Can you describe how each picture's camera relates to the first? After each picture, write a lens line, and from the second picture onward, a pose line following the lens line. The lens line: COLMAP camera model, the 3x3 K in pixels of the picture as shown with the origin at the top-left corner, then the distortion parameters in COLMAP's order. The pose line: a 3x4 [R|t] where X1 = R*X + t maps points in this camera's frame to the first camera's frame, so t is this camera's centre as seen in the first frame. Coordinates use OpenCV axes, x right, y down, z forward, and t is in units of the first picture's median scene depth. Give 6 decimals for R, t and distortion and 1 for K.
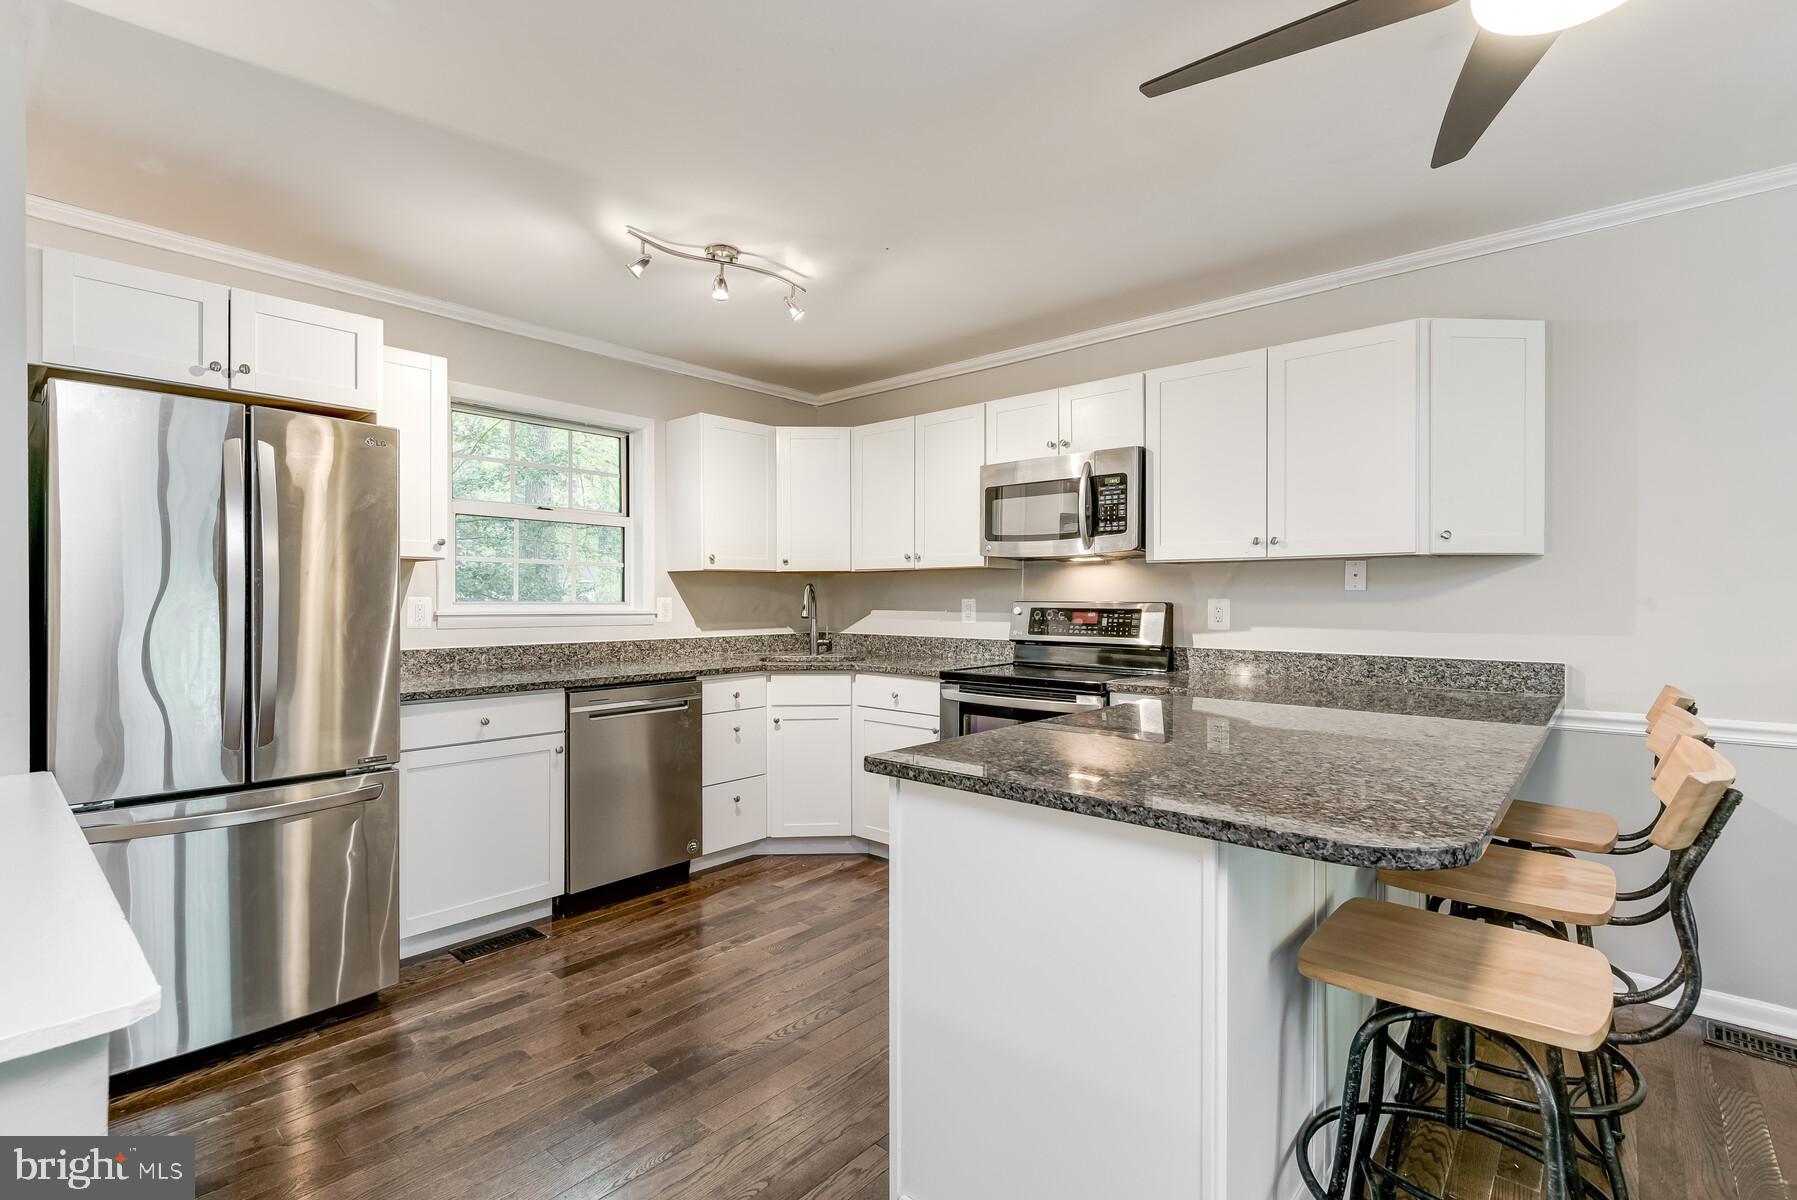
lens RADIAL K [[825.1, 0, 898.5], [0, 825.1, 600.0], [0, 0, 1]] dist [0.002288, -0.000104]
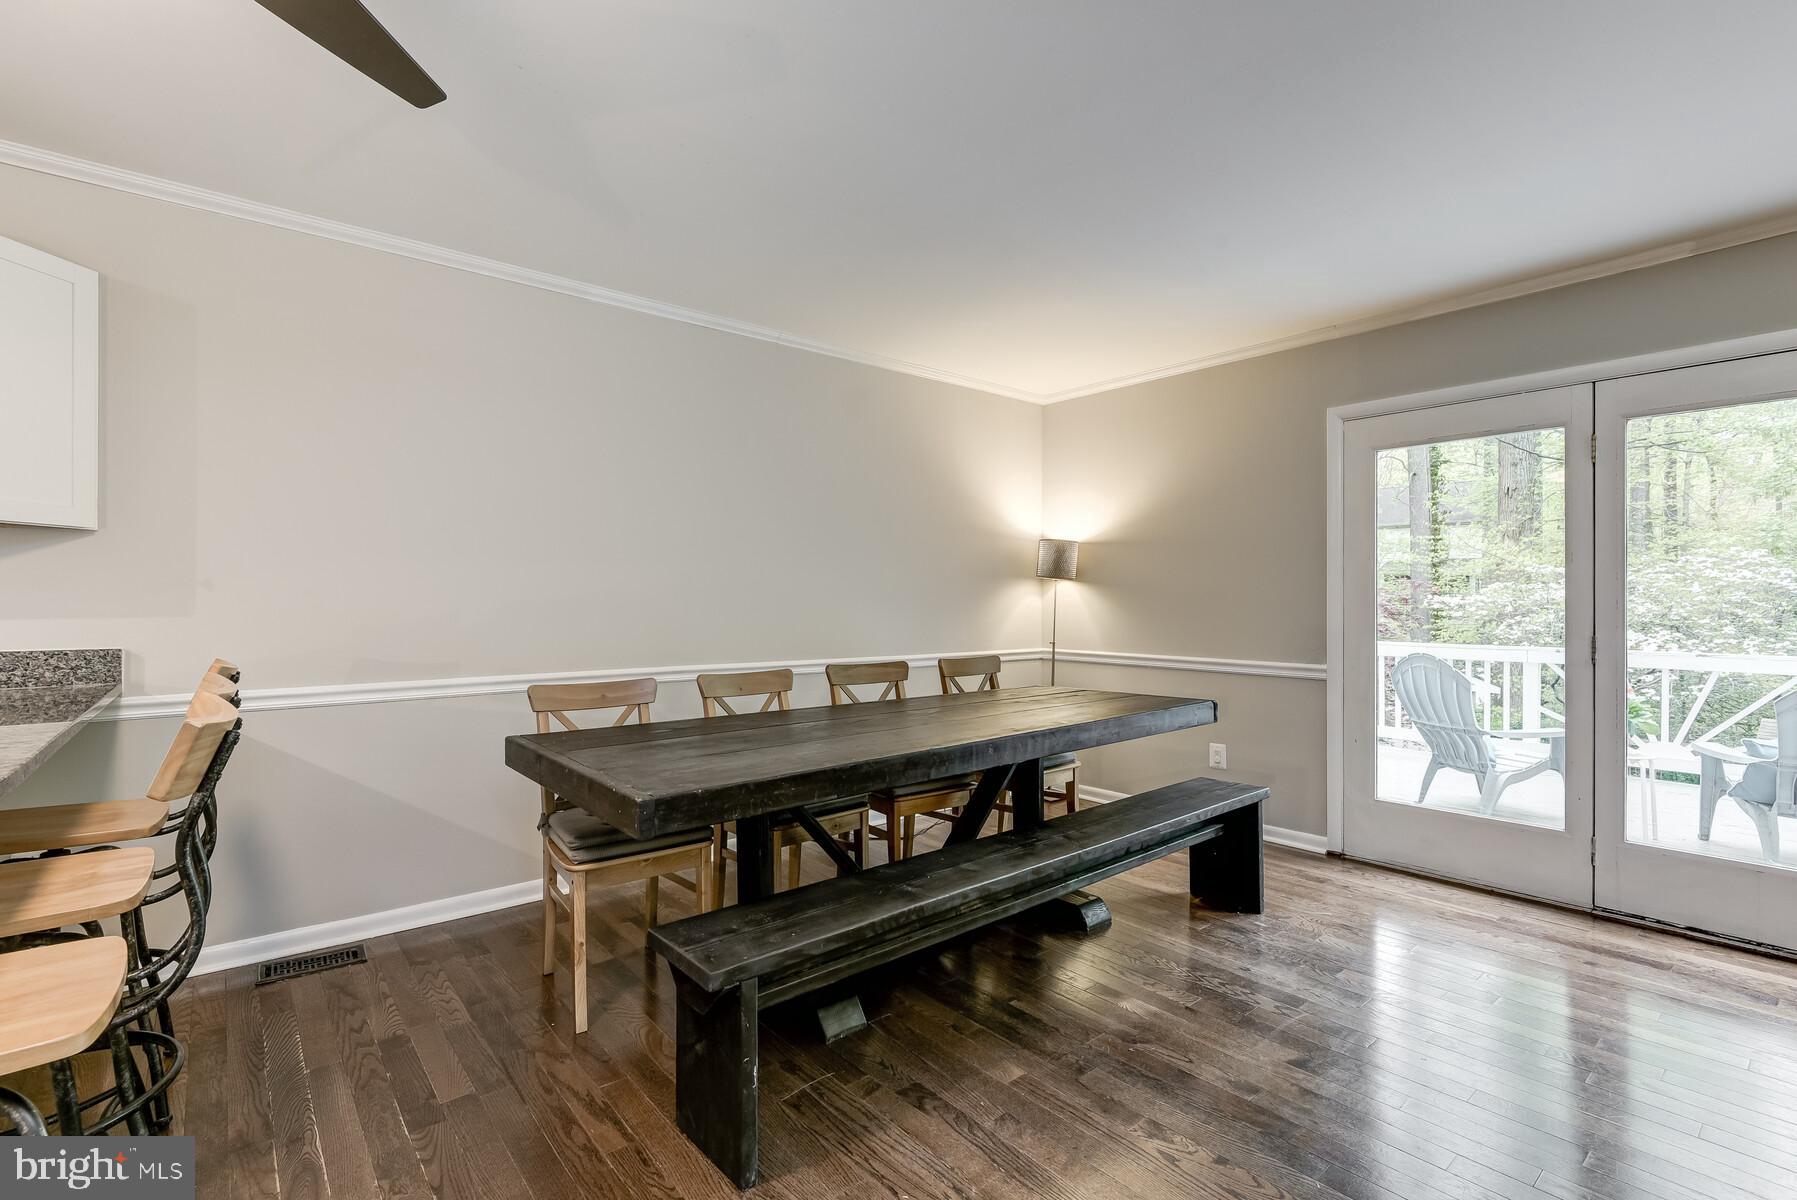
lens RADIAL K [[812.6, 0, 890.1], [0, 812.6, 605.0], [0, 0, 1]] dist [-0.007213, -0.000188]
pose [[0.163652, -0.002323, 0.986515, 0.041583], [0.003255, 0.999993, 0.001815, 0.022882], [-0.986513, 0.002914, 0.163658, -0.001004]]
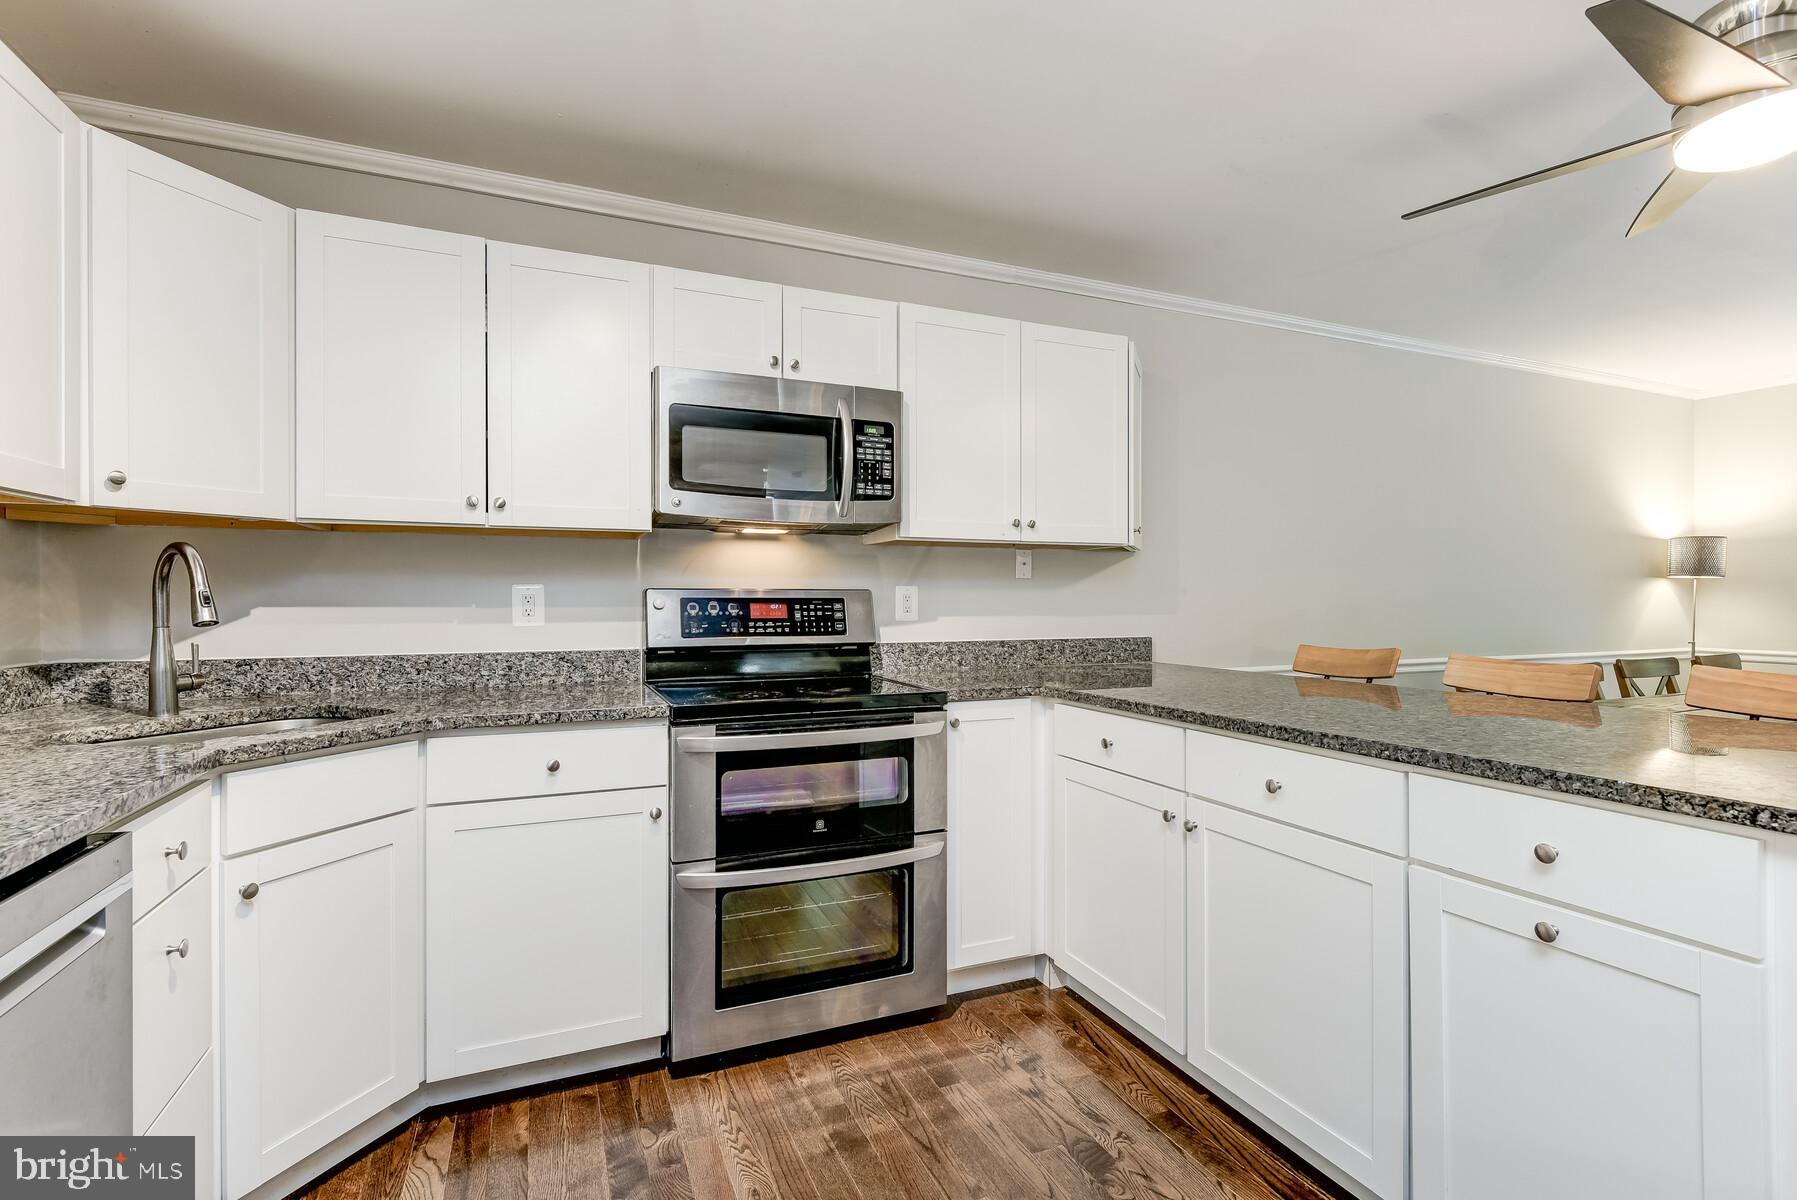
lens RADIAL K [[825.1, 0, 898.5], [0, 825.1, 600.0], [0, 0, 1]] dist [0.002288, -0.000104]
pose [[0.427851, -0.002750, 0.903845, -0.418659], [0.005172, 0.999986, 0.000594, 0.013253], [-0.903834, 0.004420, 0.427860, 0.638485]]
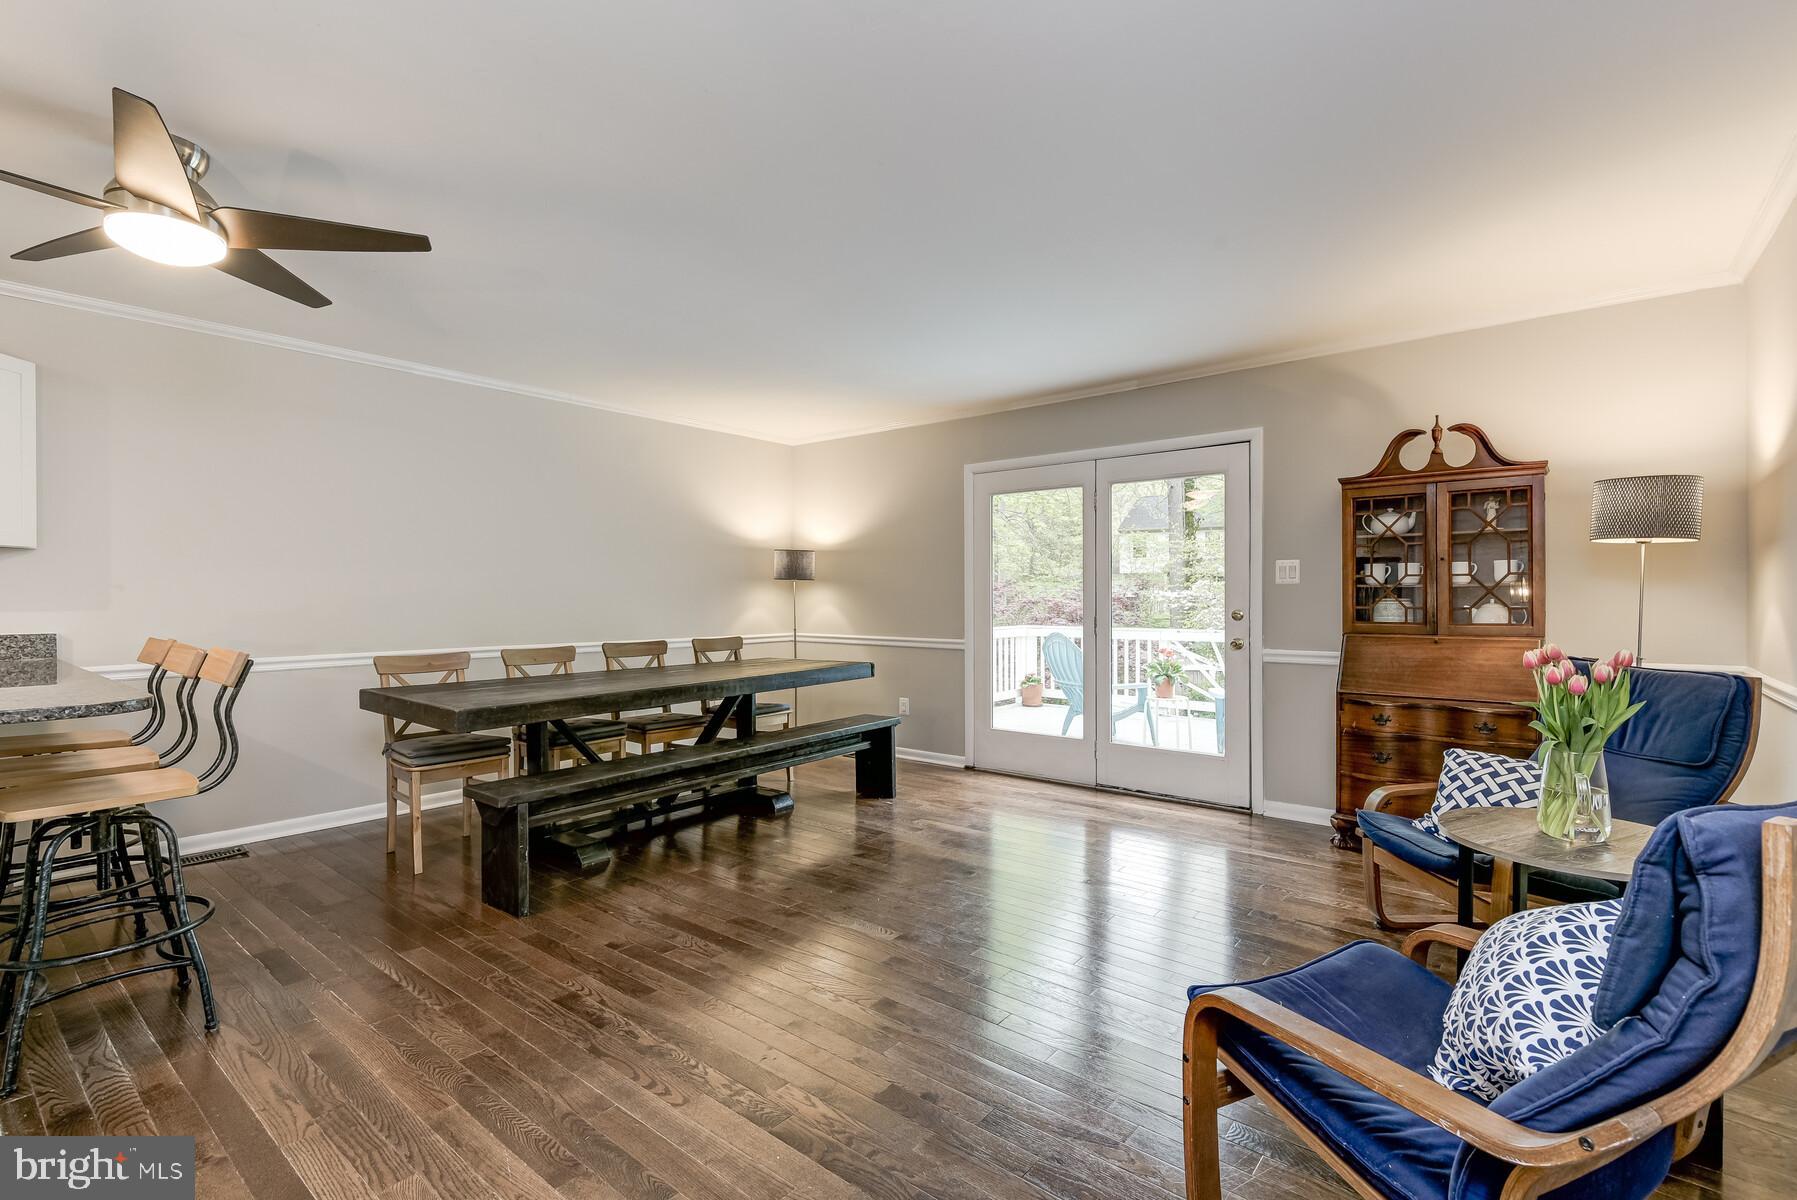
lens RADIAL K [[797.6, 0, 888.2], [0, 797.6, 605.4], [0, 0, 1]] dist [0.001523, -0.007425]
pose [[-0.030865, -0.009997, 0.999474, -0.376903], [0.006812, 0.999925, 0.010212, 0.023150], [-0.999500, 0.007123, -0.030794, -0.212313]]
